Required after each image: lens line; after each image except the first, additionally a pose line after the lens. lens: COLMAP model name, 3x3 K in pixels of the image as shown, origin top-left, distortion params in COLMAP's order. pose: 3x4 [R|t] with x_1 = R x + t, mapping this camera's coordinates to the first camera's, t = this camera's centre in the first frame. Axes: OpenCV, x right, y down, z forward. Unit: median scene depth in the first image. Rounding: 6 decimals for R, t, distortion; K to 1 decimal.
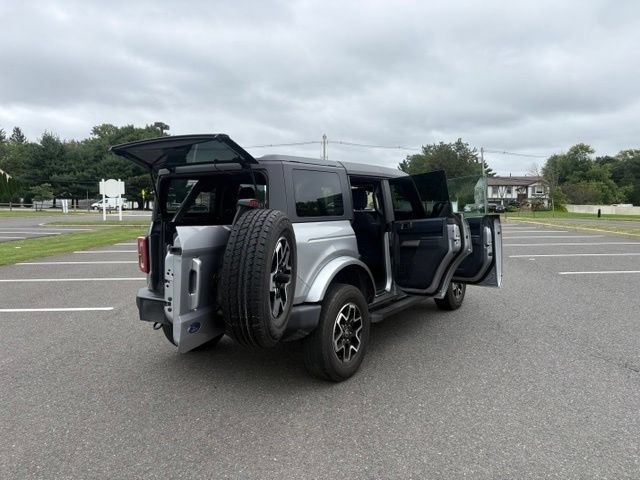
lens RADIAL K [[489.7, 0, 321.3], [0, 489.7, 245.5], [0, 0, 1]] dist [0.044284, -0.044255]
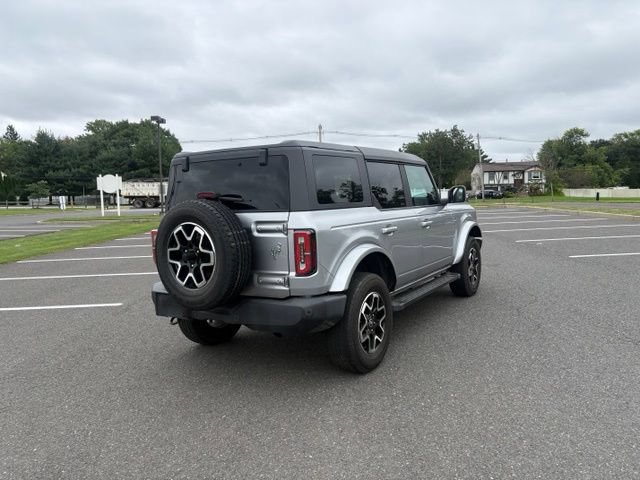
lens RADIAL K [[489.7, 0, 320.5], [0, 489.7, 235.4], [0, 0, 1]] dist [0.044284, -0.044255]
pose [[0.999652, -0.025898, 0.004974, -0.029558], [0.025905, 0.999664, -0.001323, 0.002609], [-0.004938, 0.001452, 0.999987, 0.017968]]
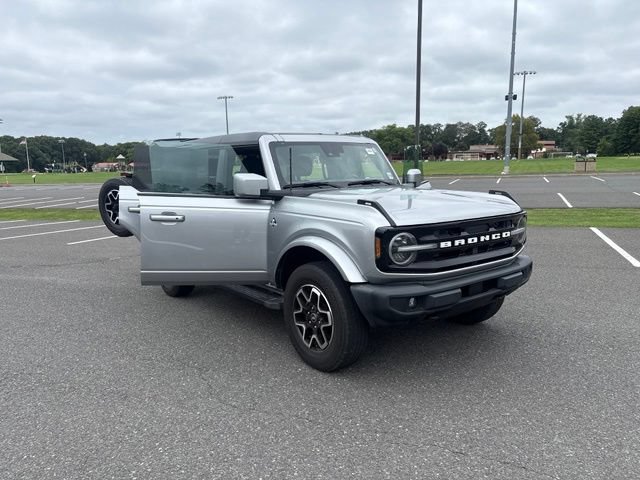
lens RADIAL K [[489.7, 0, 322.5], [0, 489.7, 242.9], [0, 0, 1]] dist [0.044284, -0.044255]
pose [[-0.329900, 0.157907, -0.930715, 0.526934], [-0.051978, 0.981377, 0.184927, -0.074922], [0.942584, 0.109384, -0.315549, 0.787950]]
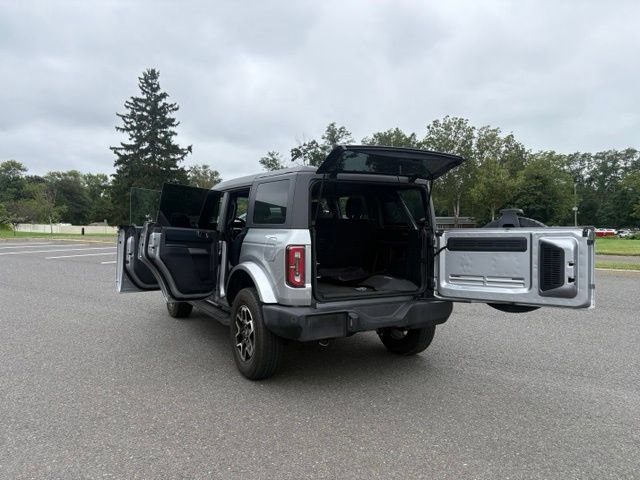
lens RADIAL K [[489.7, 0, 320.7], [0, 489.7, 242.4], [0, 0, 1]] dist [0.044284, -0.044255]
pose [[0.474449, -0.020299, 0.880049, -0.581485], [0.060542, 0.998119, -0.009617, -0.006088], [-0.878199, 0.057843, 0.474786, 0.291554]]
